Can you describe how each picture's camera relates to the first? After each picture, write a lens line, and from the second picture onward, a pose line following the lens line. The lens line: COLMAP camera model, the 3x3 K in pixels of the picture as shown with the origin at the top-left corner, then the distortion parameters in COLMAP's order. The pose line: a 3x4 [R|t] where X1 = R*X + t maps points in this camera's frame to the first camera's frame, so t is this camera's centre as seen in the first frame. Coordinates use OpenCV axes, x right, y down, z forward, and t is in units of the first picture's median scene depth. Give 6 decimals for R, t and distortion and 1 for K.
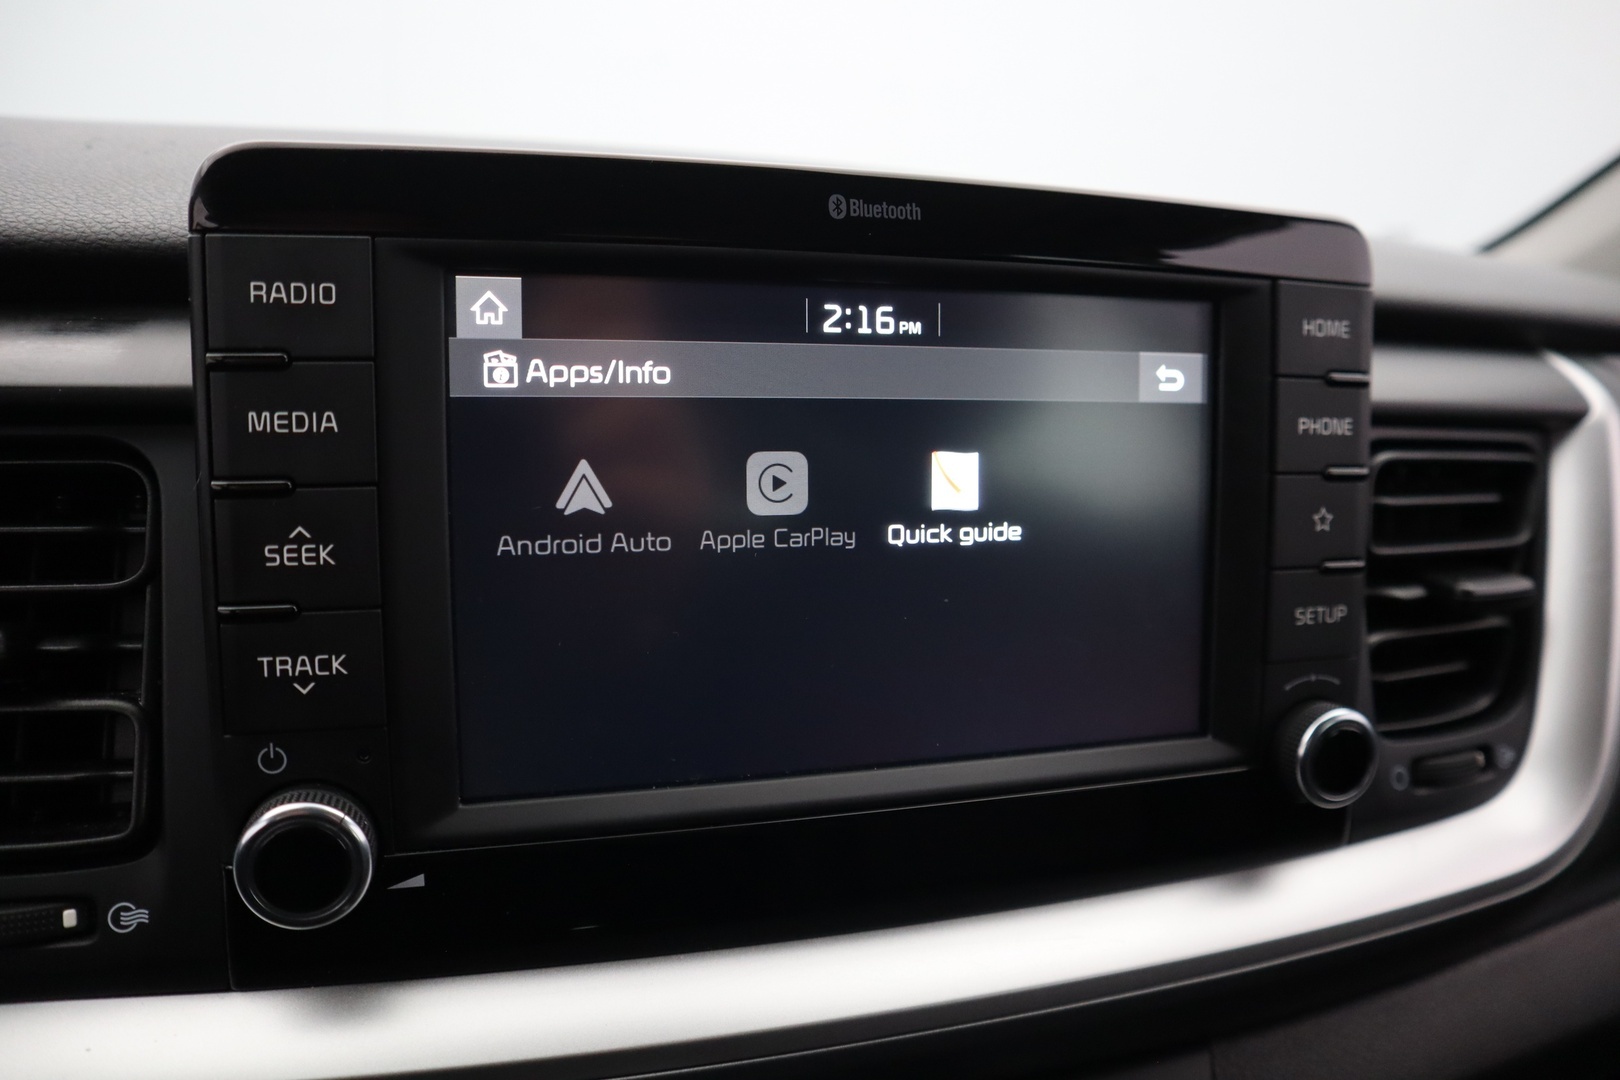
lens RADIAL K [[1125.4, 0, 810.0], [0, 1125.4, 540.0], [0, 0, 1]] dist [-0.092691, 0.056002]
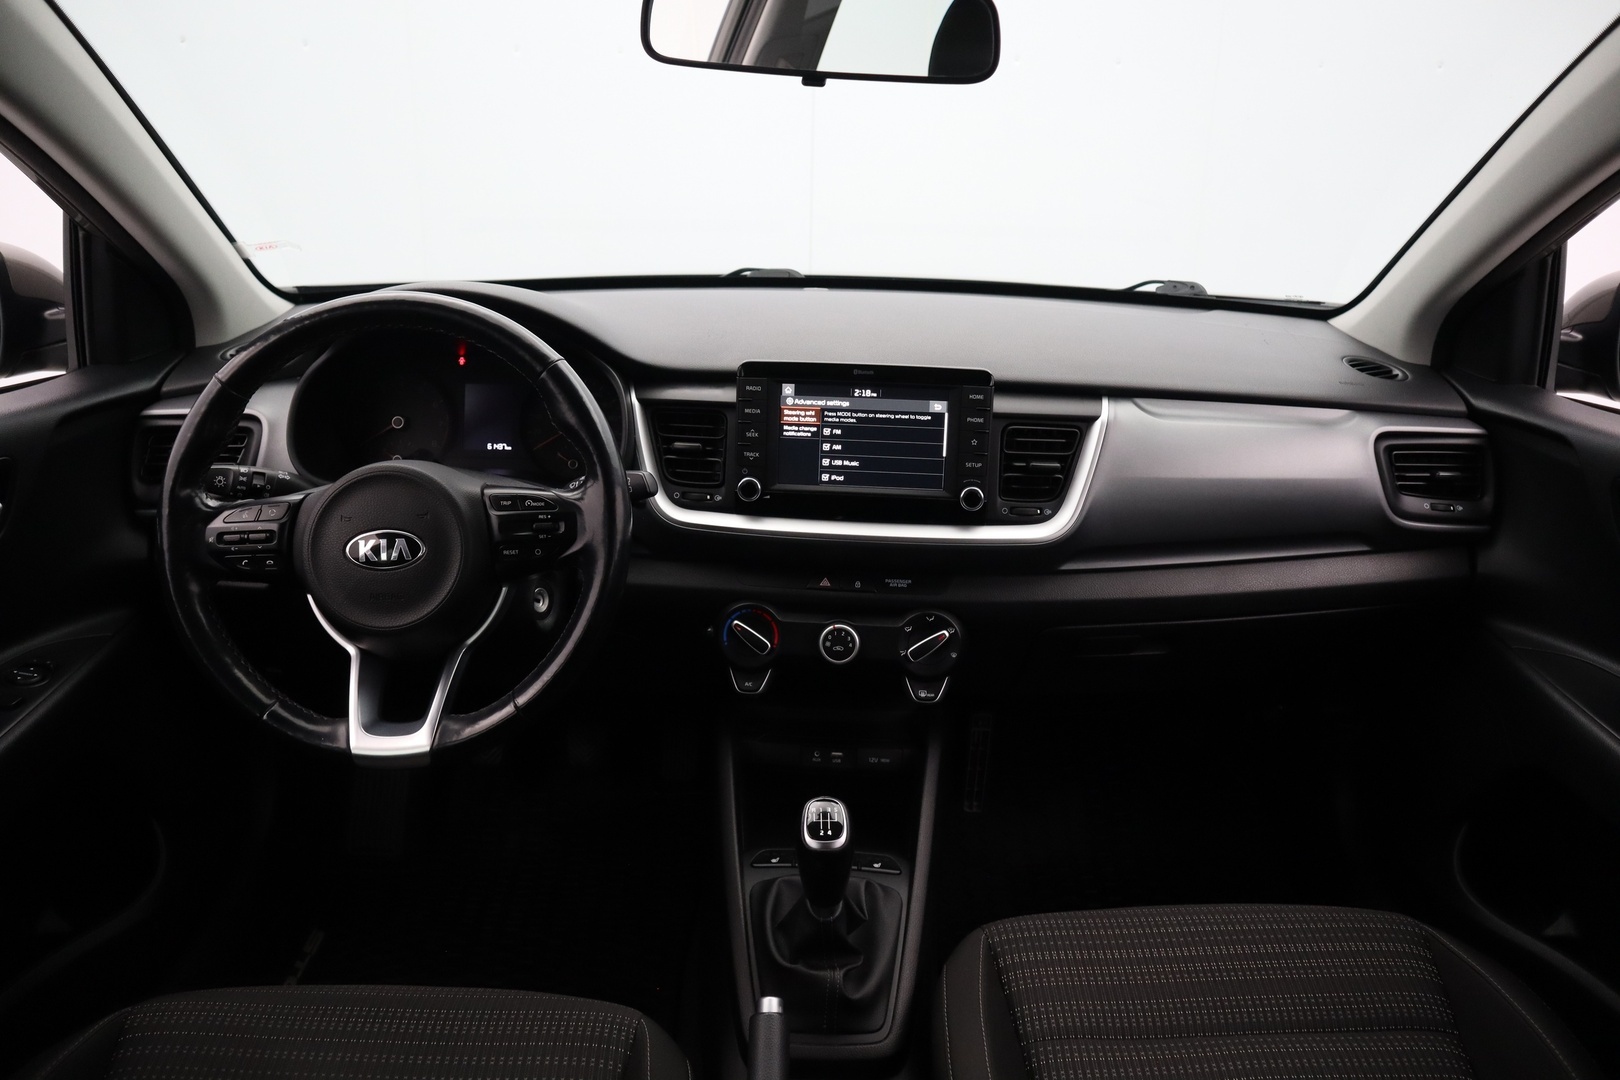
lens RADIAL K [[1129.1, 0, 810.0], [0, 1129.1, 540.0], [0, 0, 1]] dist [-0.113887, 0.081710]
pose [[0.934414, 0.099629, -0.341971, 1.631961], [-0.065923, 0.991871, 0.108837, -0.087474], [0.350034, -0.079155, 0.933387, -3.831036]]
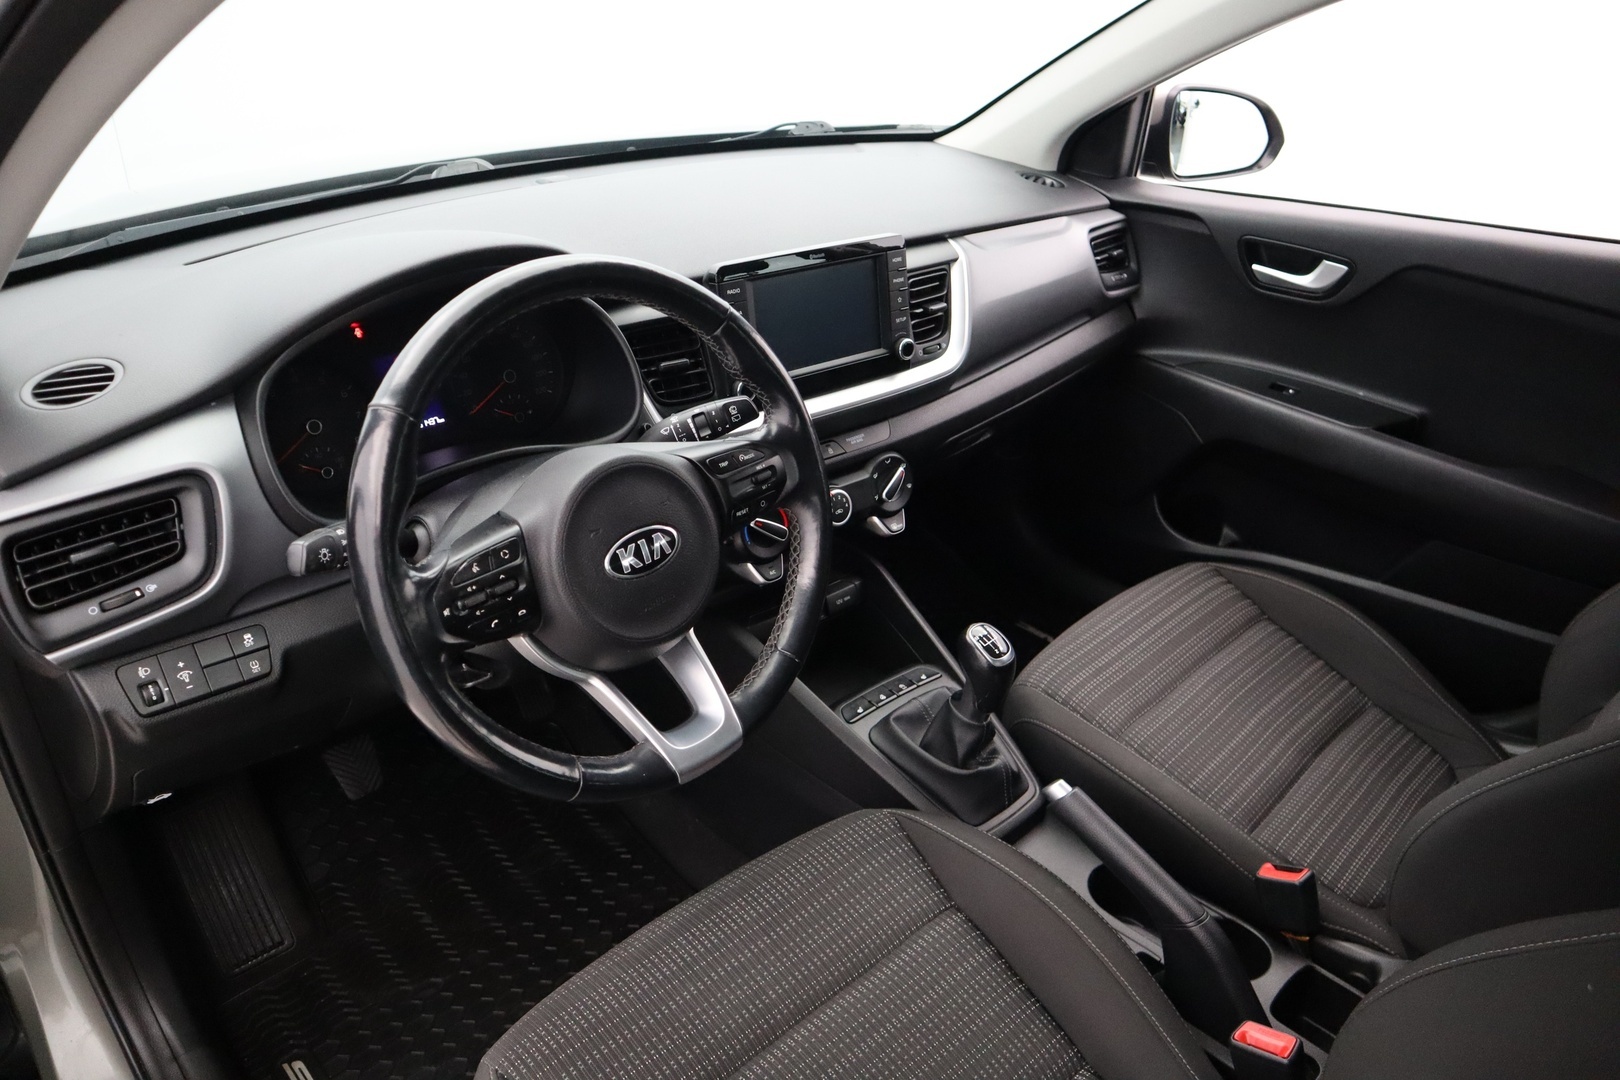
lens RADIAL K [[1129.1, 0, 810.0], [0, 1129.1, 540.0], [0, 0, 1]] dist [-0.113887, 0.081710]
pose [[0.926802, -0.202920, 0.316009, -1.931344], [0.111594, 0.952252, 0.284187, -0.533459], [-0.358587, -0.228121, 0.905194, -4.112075]]
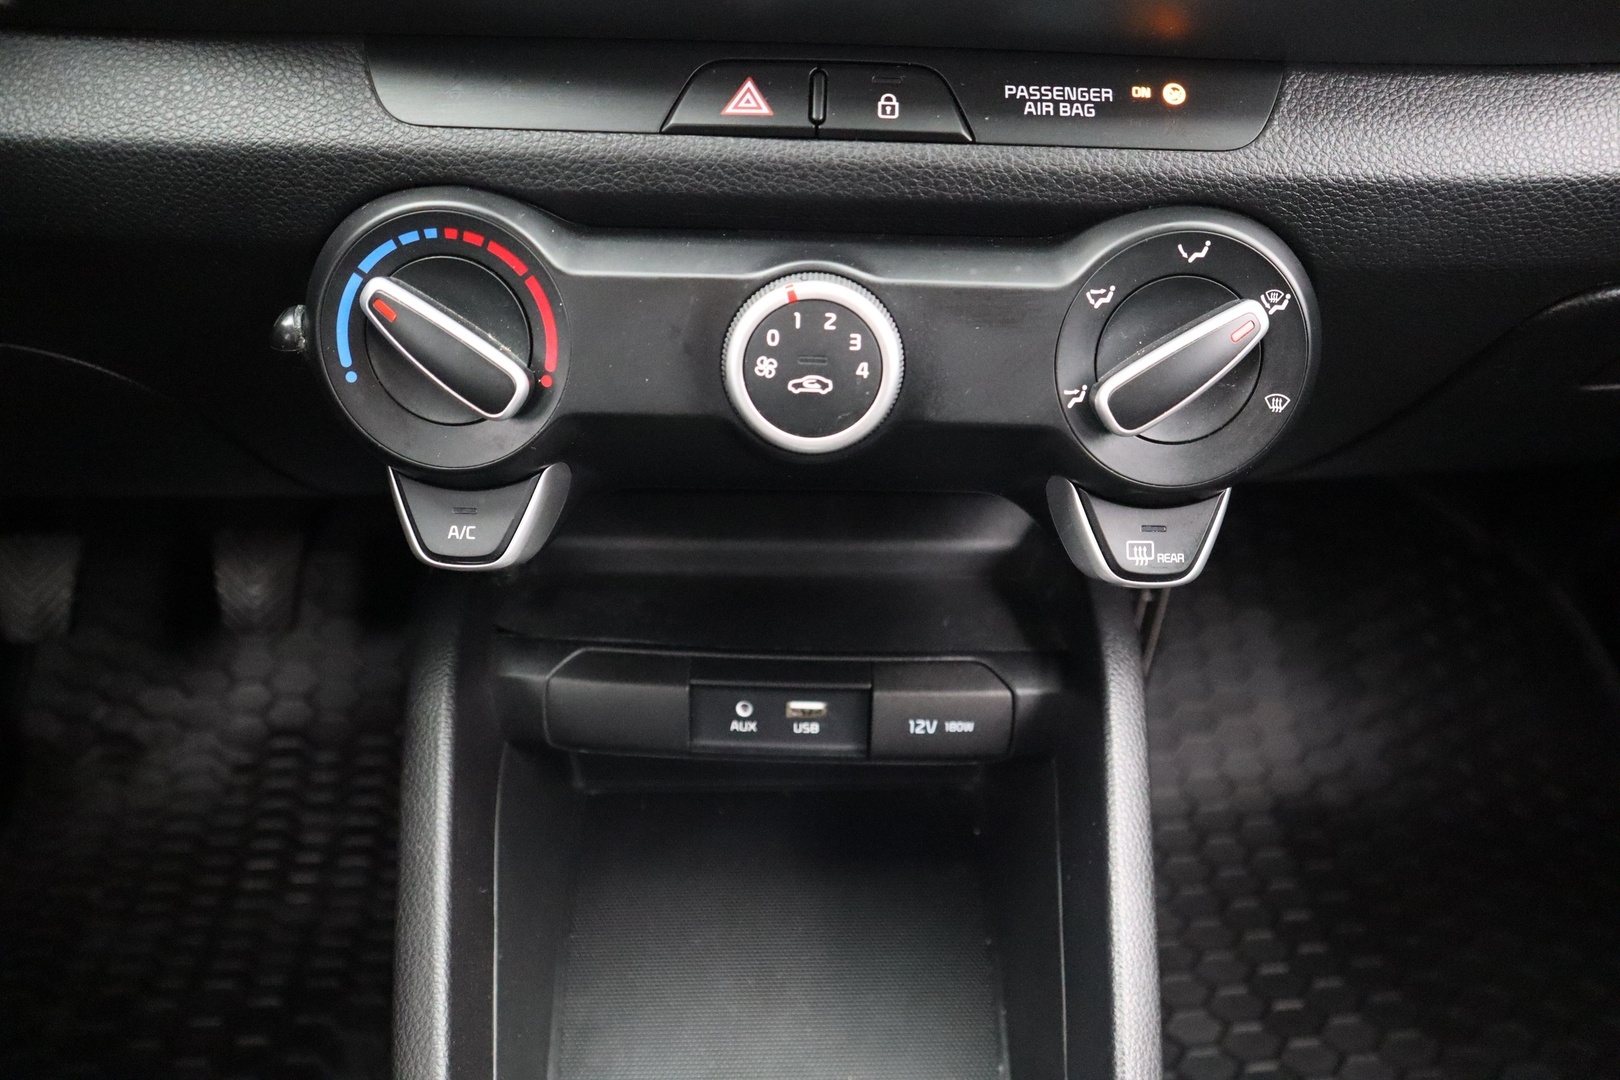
lens RADIAL K [[1129.1, 0, 810.0], [0, 1129.1, 540.0], [0, 0, 1]] dist [-0.113887, 0.081710]
pose [[0.951927, 0.157878, -0.262505, 0.374089], [-0.052050, 0.927855, 0.369291, 0.668931], [0.301870, -0.337875, 0.891468, -0.124018]]
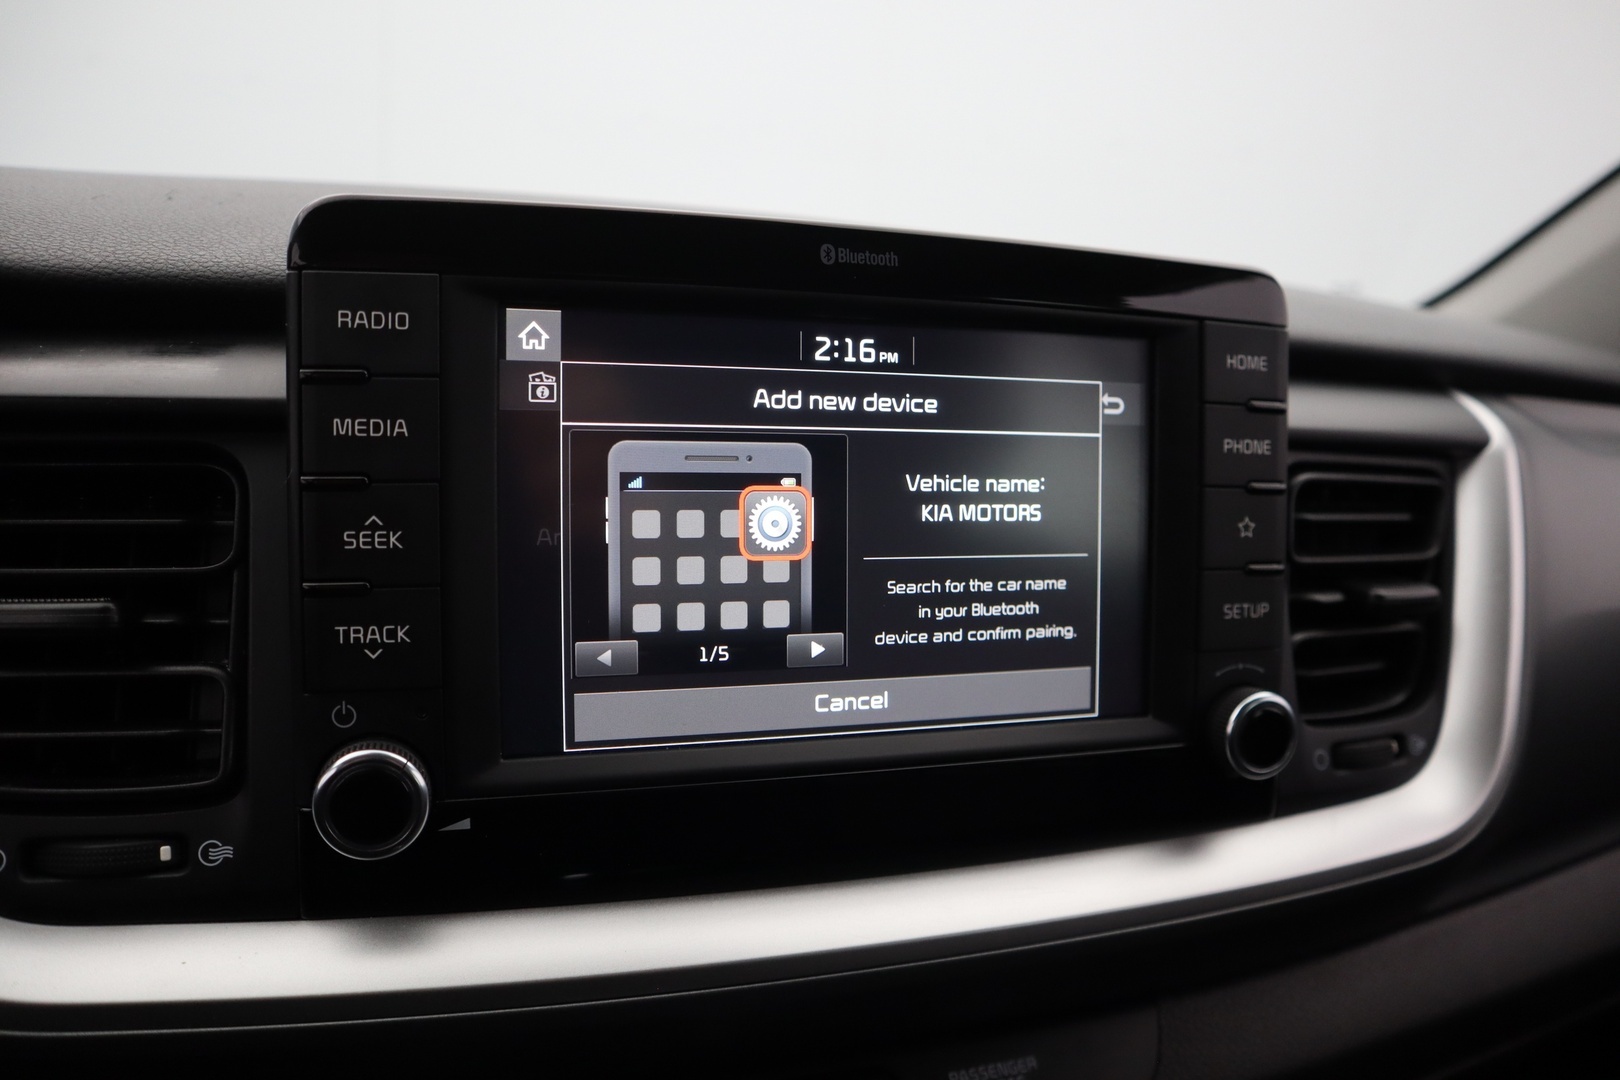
lens RADIAL K [[1129.1, 0, 810.0], [0, 1129.1, 540.0], [0, 0, 1]] dist [-0.113887, 0.081710]
pose [[0.999808, 0.004667, 0.019031, -0.015361], [-0.003757, 0.998860, -0.047580, 0.061252], [-0.019231, 0.047499, 0.998686, -0.174291]]
